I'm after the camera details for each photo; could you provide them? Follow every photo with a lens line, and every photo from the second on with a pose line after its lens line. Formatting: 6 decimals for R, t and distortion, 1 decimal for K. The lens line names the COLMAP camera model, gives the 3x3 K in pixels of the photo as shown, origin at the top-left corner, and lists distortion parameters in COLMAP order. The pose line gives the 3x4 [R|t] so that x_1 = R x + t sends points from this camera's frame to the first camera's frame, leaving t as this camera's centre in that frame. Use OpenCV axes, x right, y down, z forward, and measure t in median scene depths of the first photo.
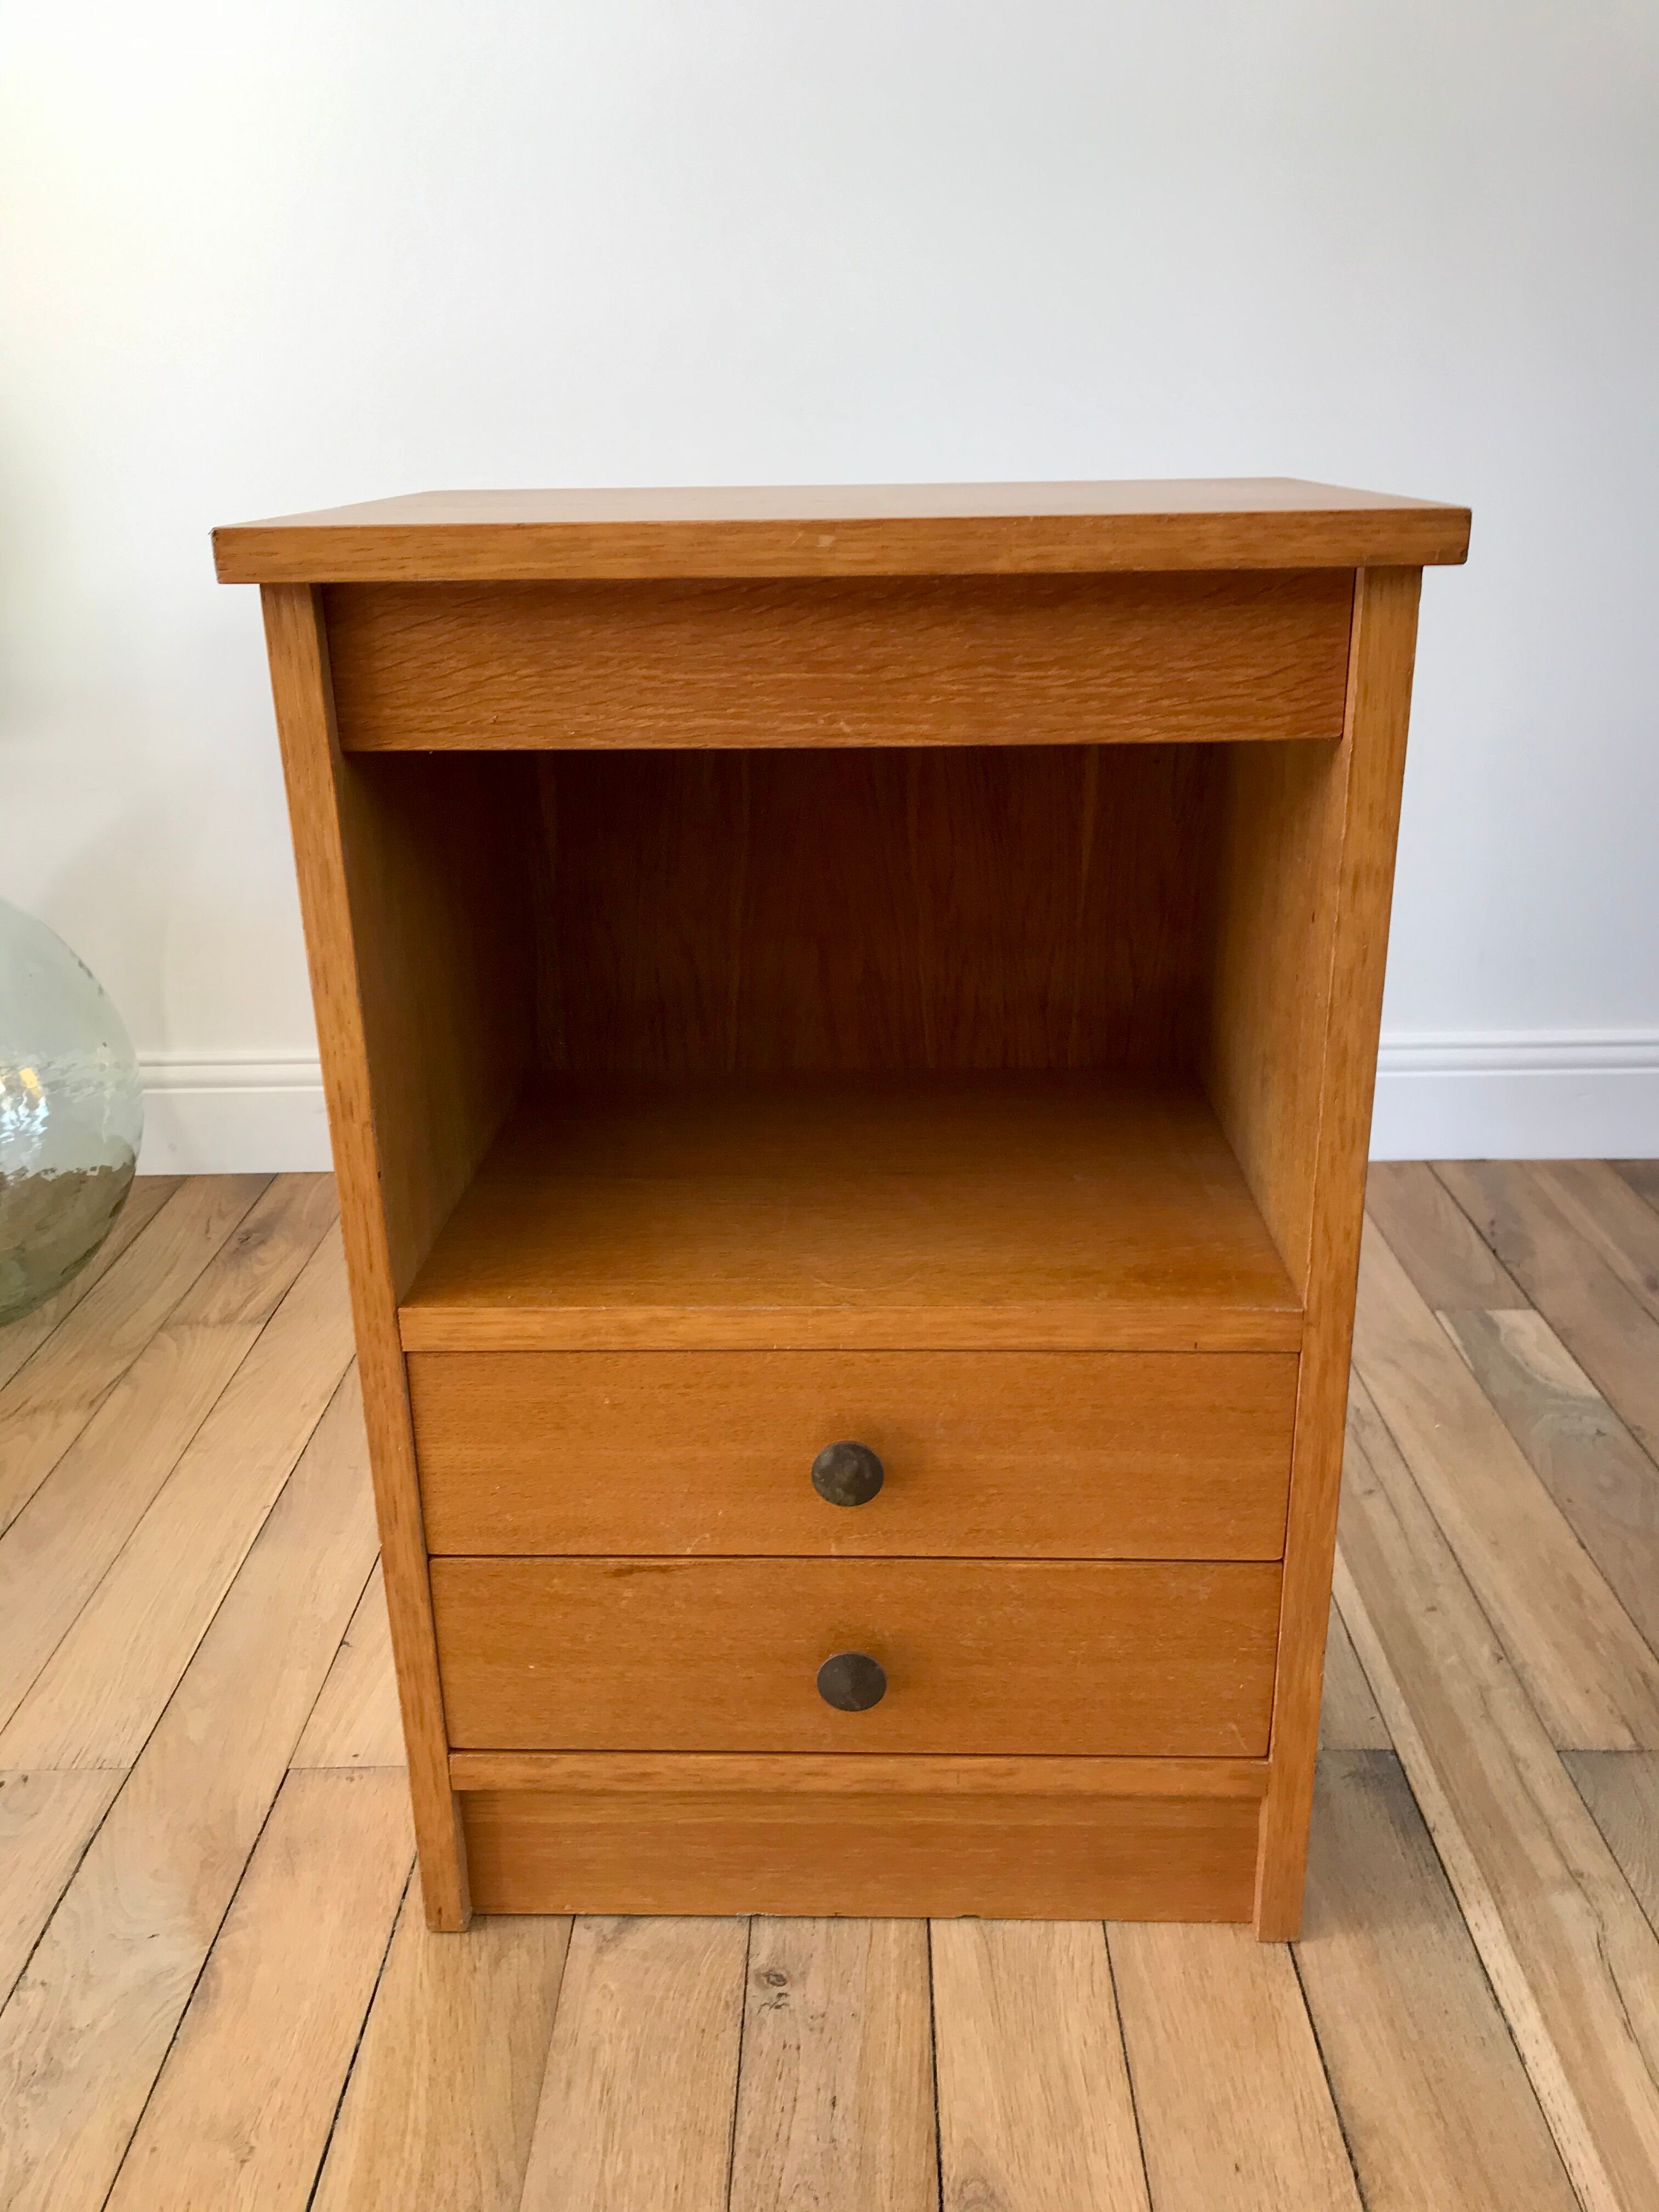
lens RADIAL K [[1758.3, 0, 843.6], [0, 1758.3, 1092.3], [0, 0, 1]] dist [0.033758, -0.034226]
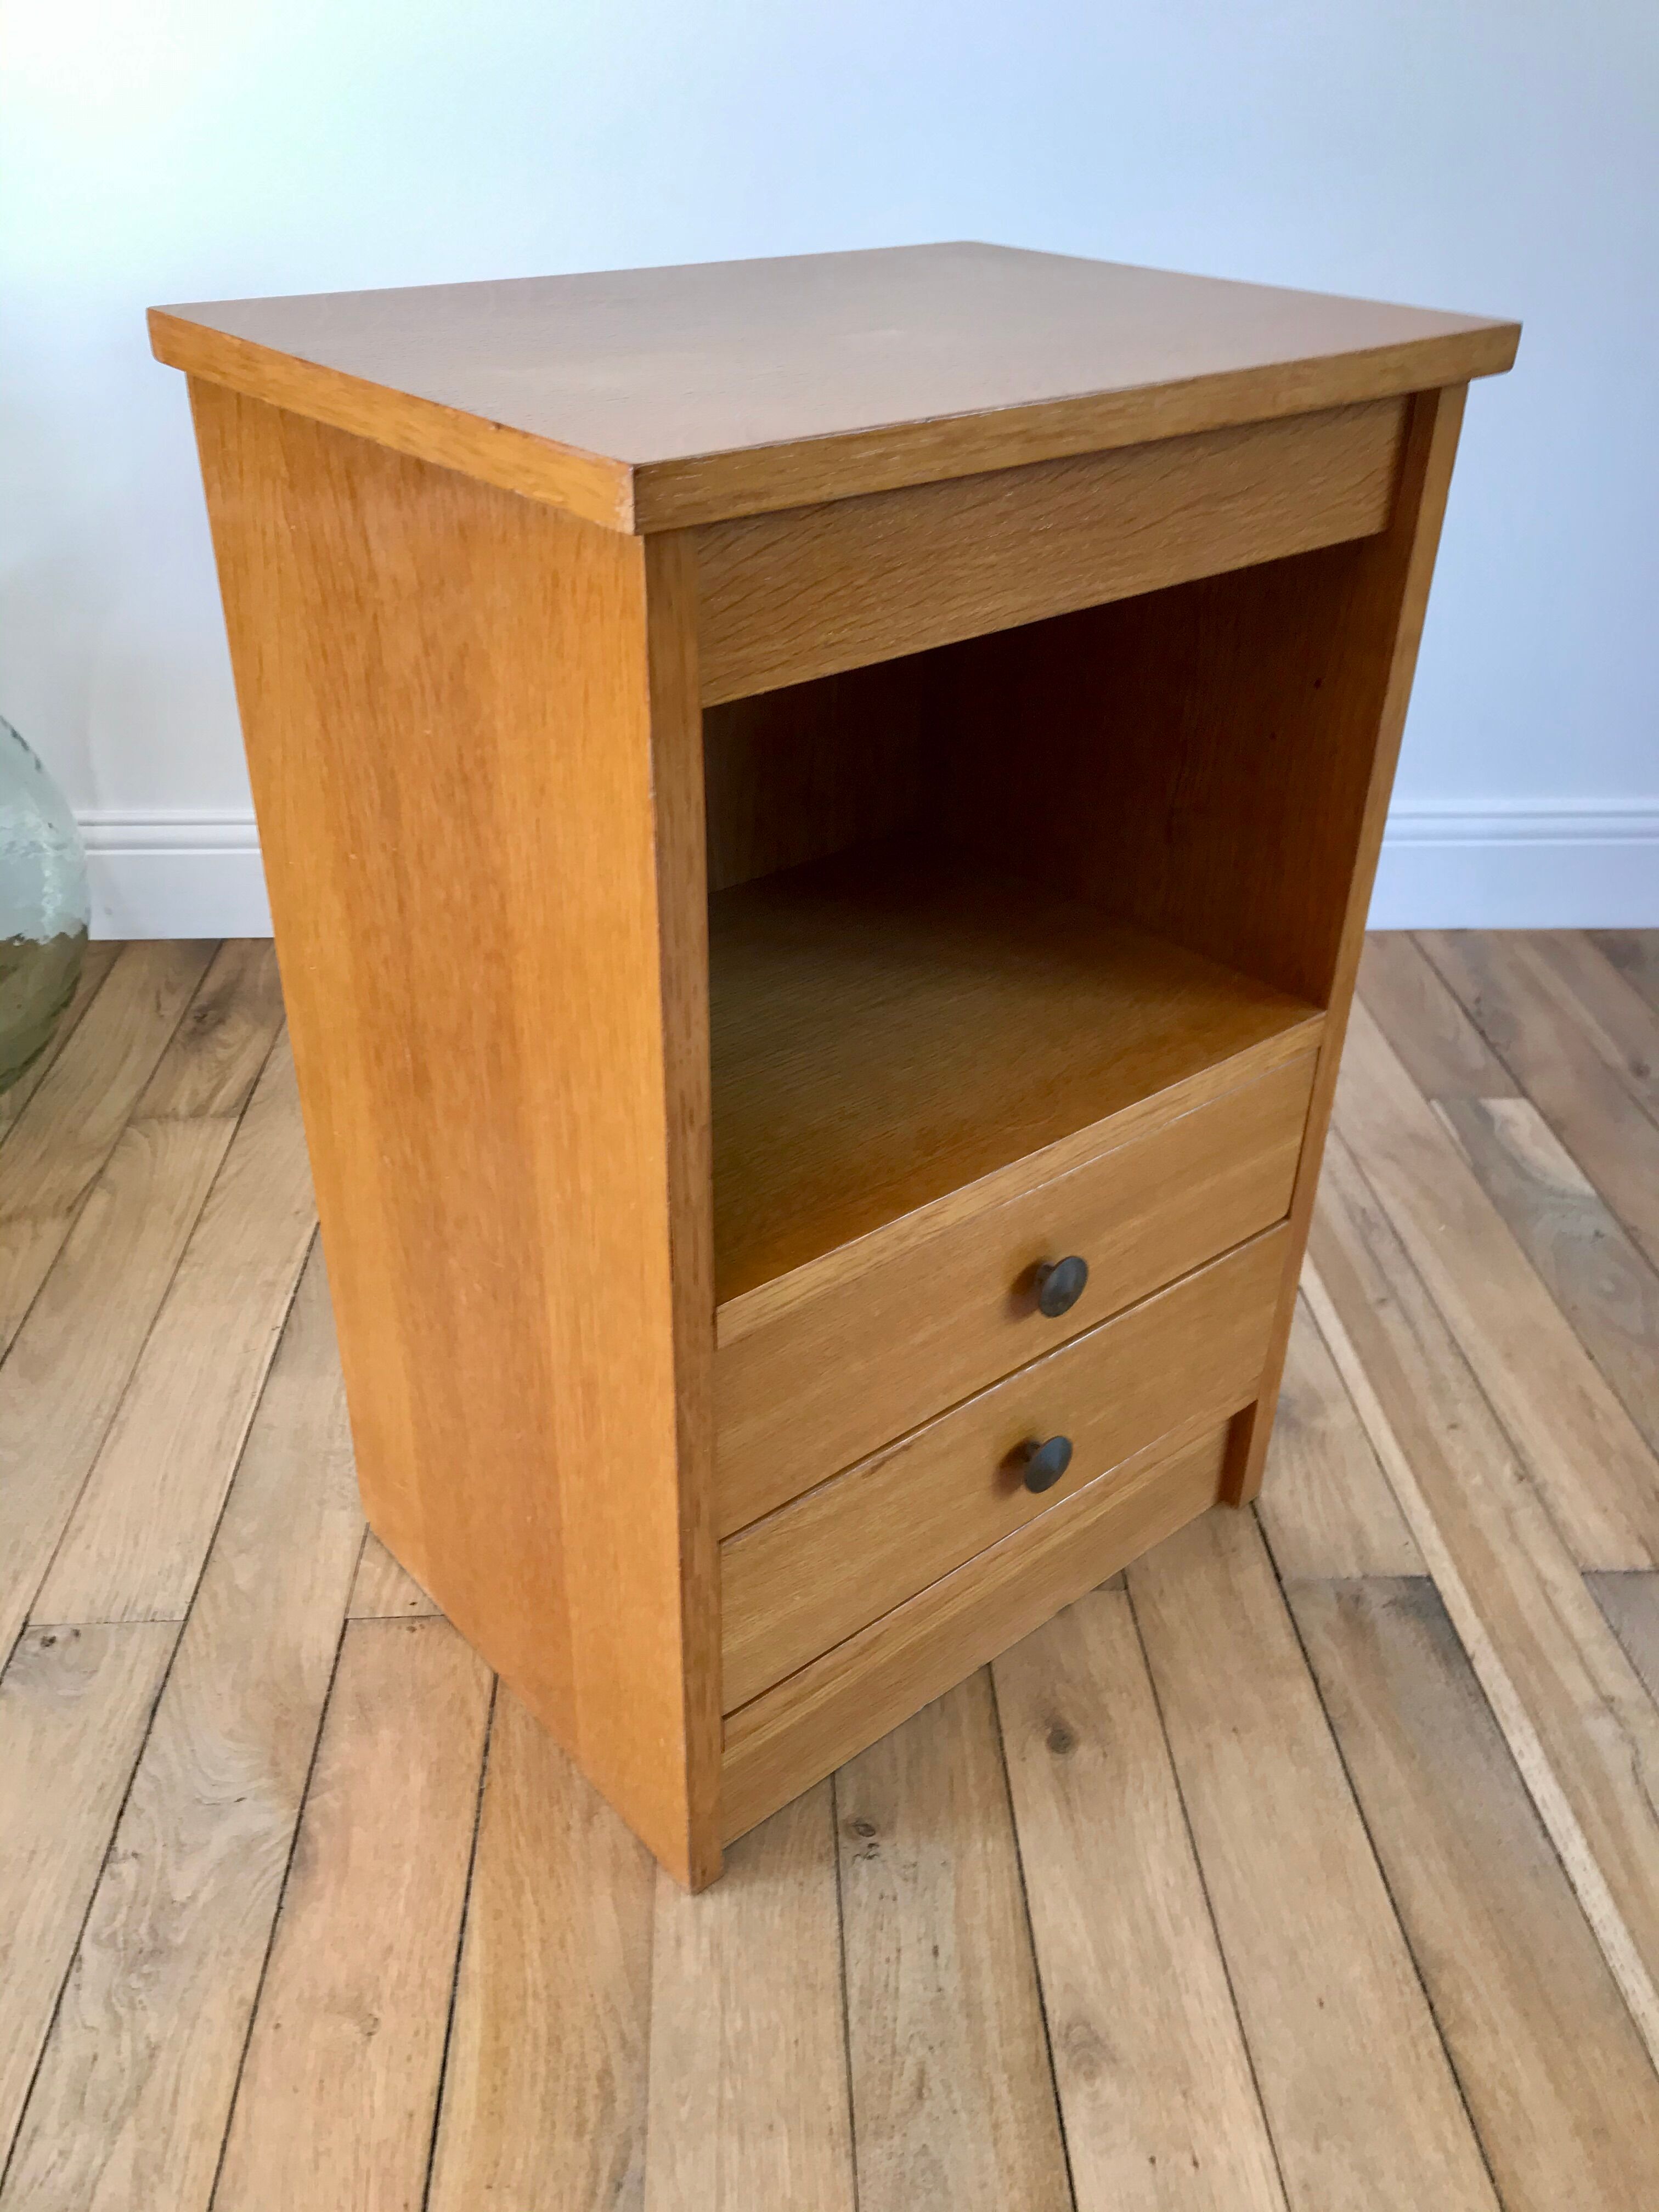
lens RADIAL K [[1758.3, 0, 832.7], [0, 1758.3, 1083.4], [0, 0, 1]] dist [0.033758, -0.034226]
pose [[0.997388, -0.004131, 0.072109, -0.135694], [-0.009483, 0.982230, 0.187441, -0.125578], [-0.071602, -0.187635, 0.979626, 0.074126]]
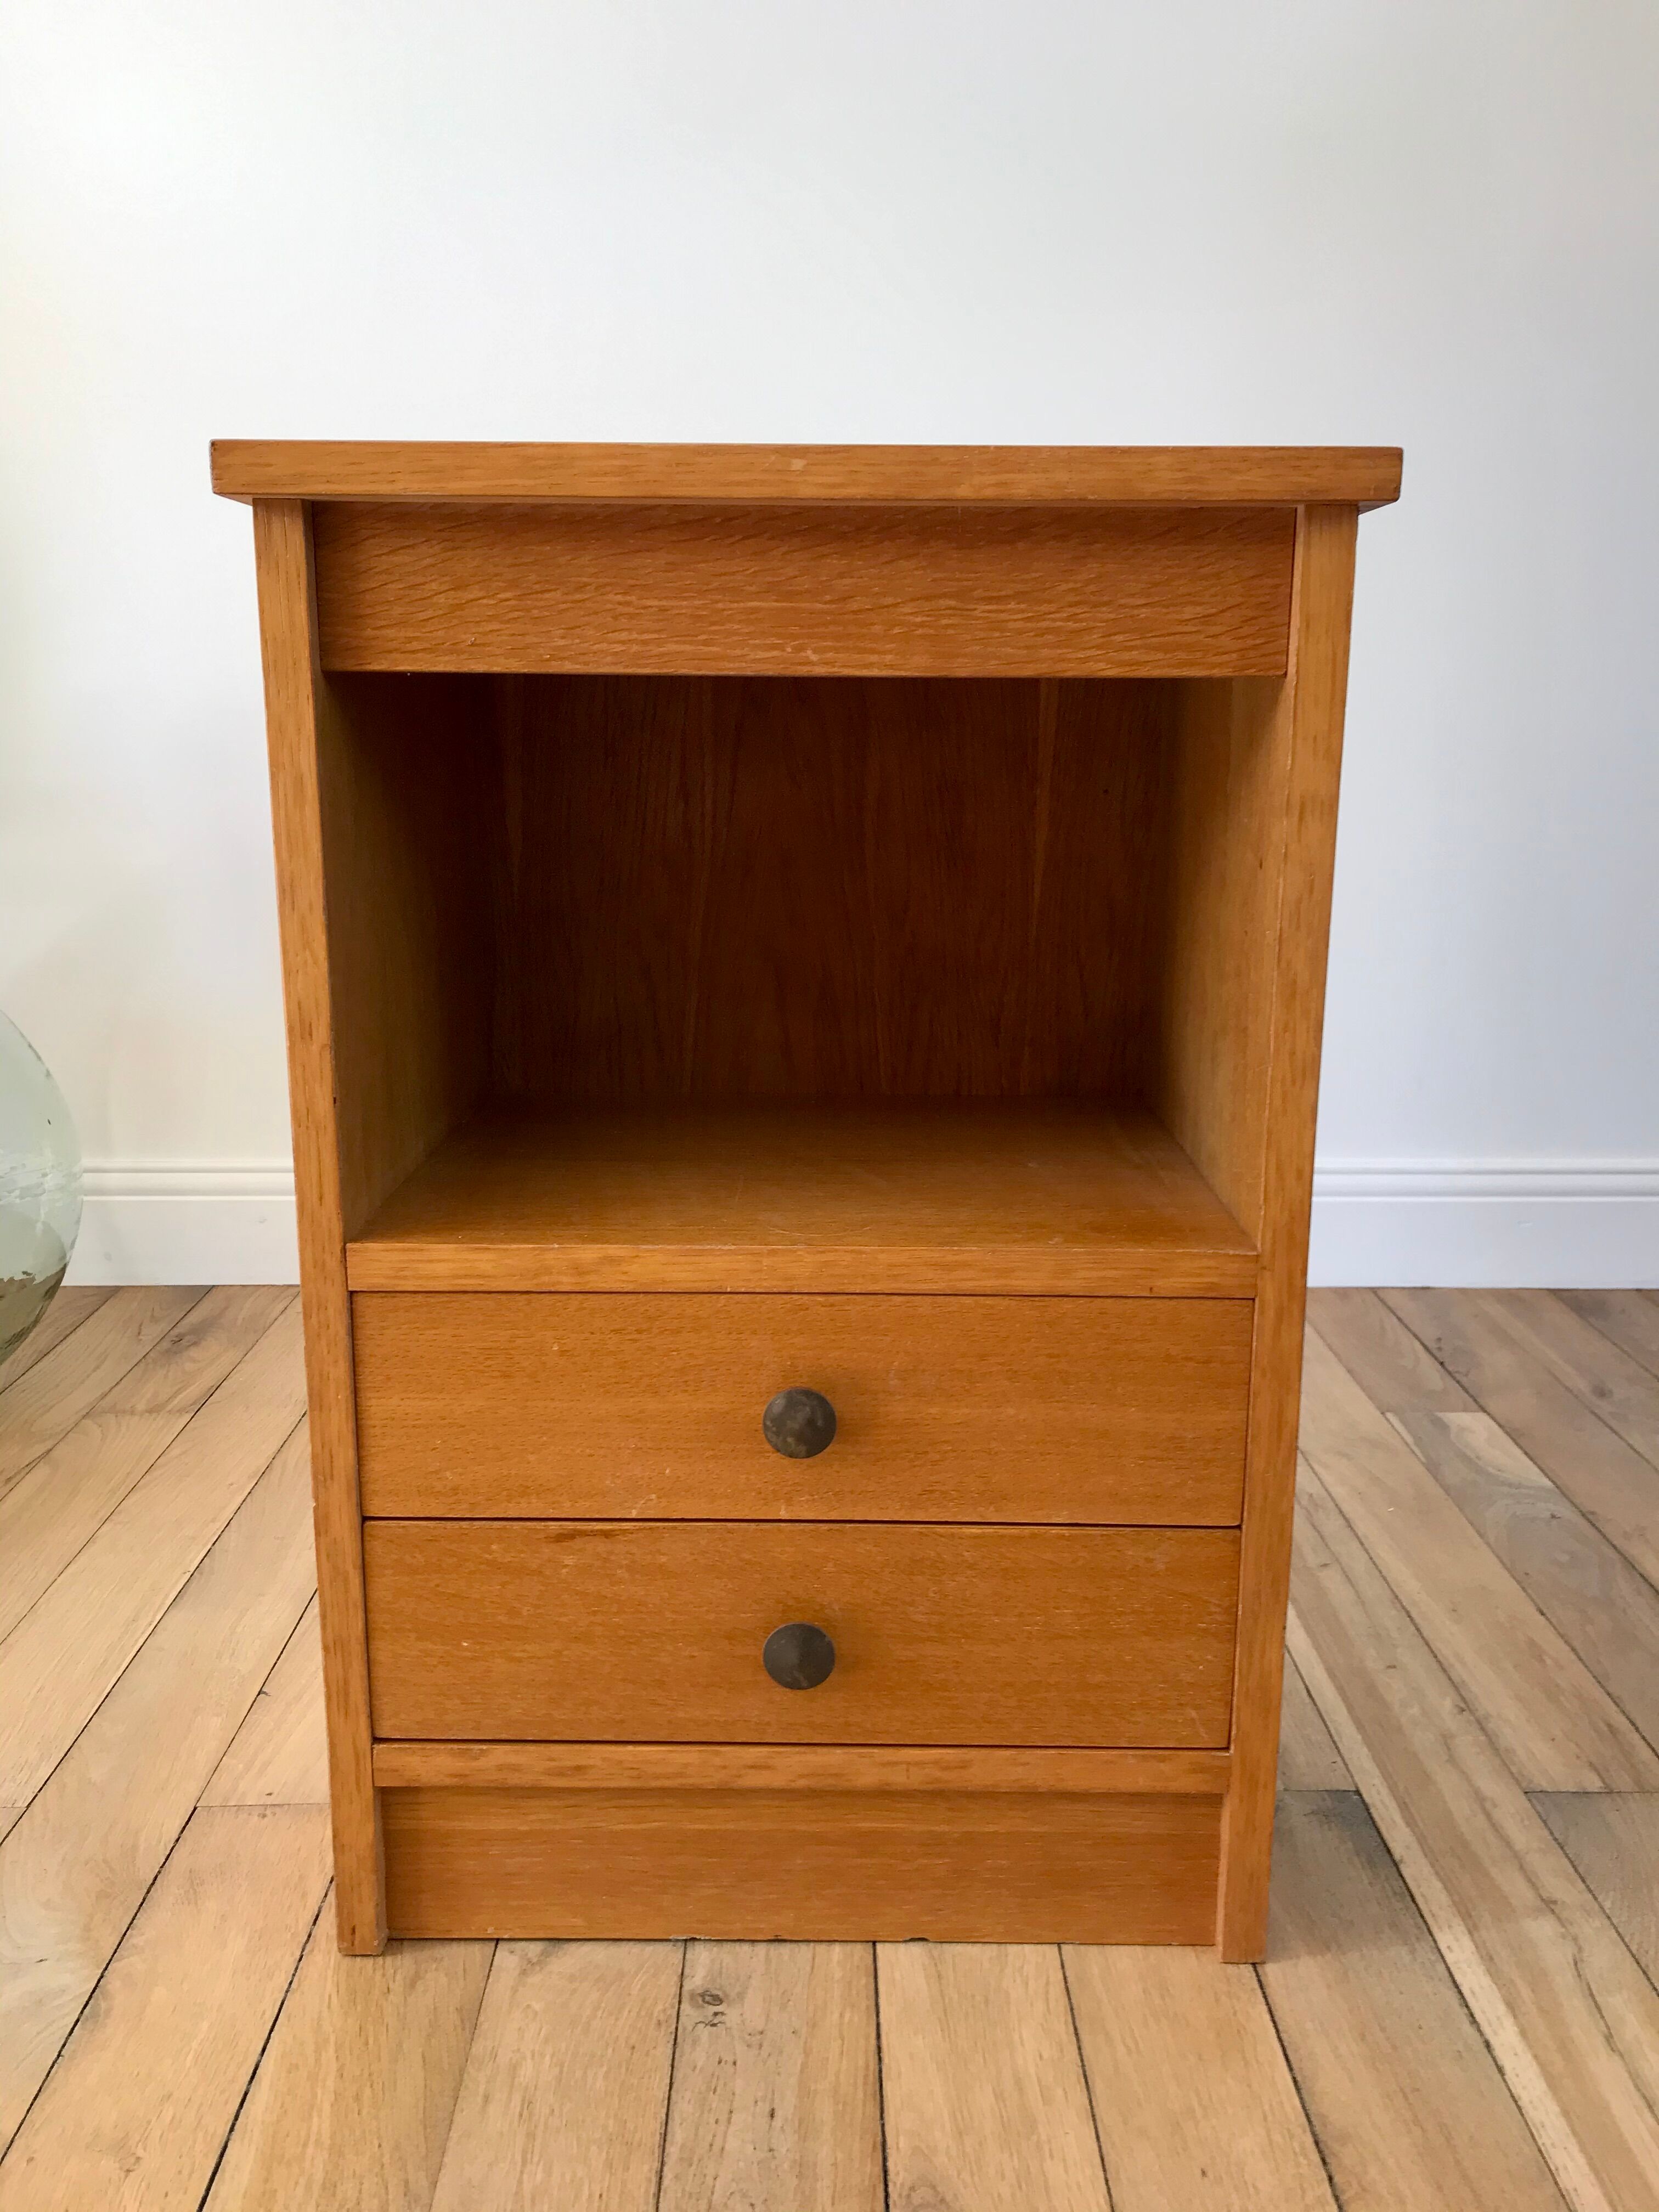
lens RADIAL K [[1758.3, 0, 842.7], [0, 1758.3, 1110.4], [0, 0, 1]] dist [0.033758, -0.034226]
pose [[0.999365, 0.018346, 0.030533, -0.006513], [-0.014012, 0.990534, -0.136550, 0.169213], [-0.032749, 0.136036, 0.990162, 0.004468]]
